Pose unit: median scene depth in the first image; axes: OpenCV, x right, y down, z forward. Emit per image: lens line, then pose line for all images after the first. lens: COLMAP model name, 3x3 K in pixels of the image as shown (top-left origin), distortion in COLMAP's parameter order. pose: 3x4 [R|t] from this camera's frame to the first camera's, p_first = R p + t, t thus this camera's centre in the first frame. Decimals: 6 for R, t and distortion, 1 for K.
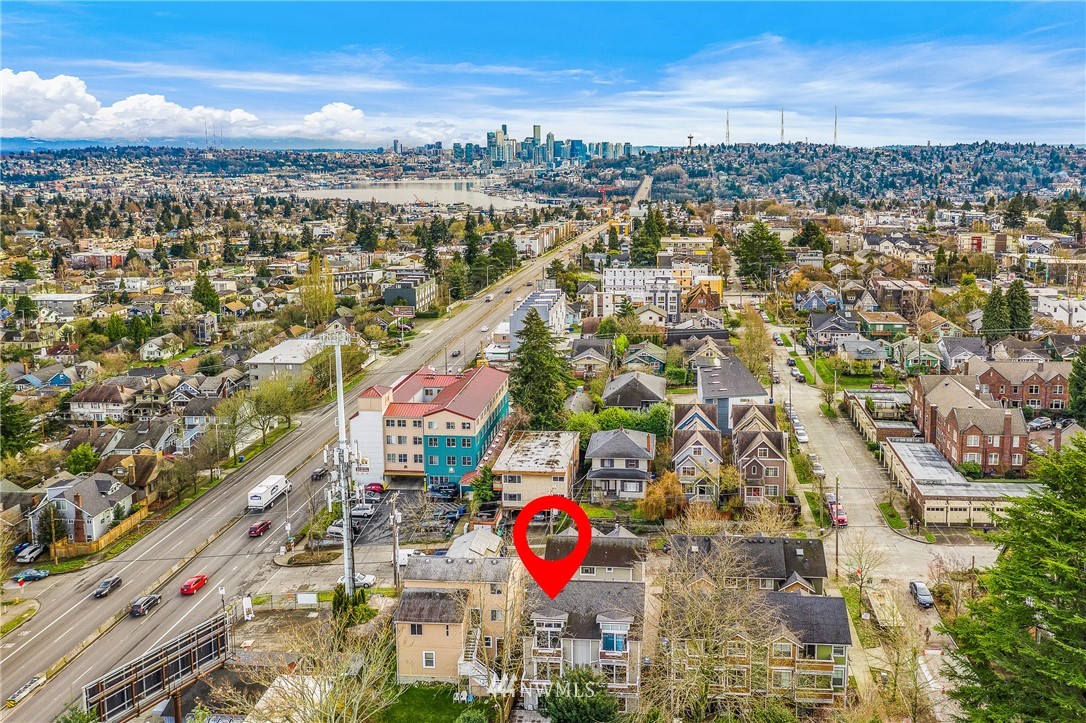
lens RADIAL K [[861.5, 0, 610.6], [0, 861.5, 297.9], [0, 0, 1]] dist [-0.003175, 0.006550]
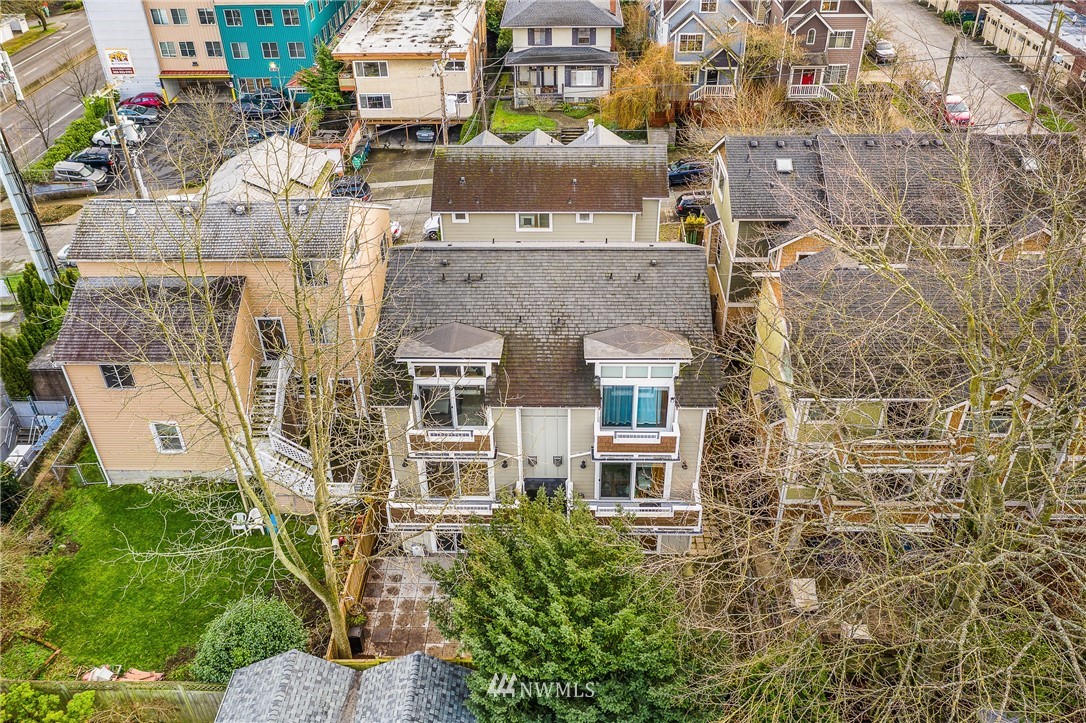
lens RADIAL K [[861.5, 0, 610.6], [0, 861.5, 297.9], [0, 0, 1]] dist [-0.003175, 0.006550]
pose [[0.993281, -0.043441, 0.107268, -0.025809], [-0.001923, 0.920554, 0.390612, 0.128364], [-0.115715, -0.388193, 0.914285, 0.410392]]
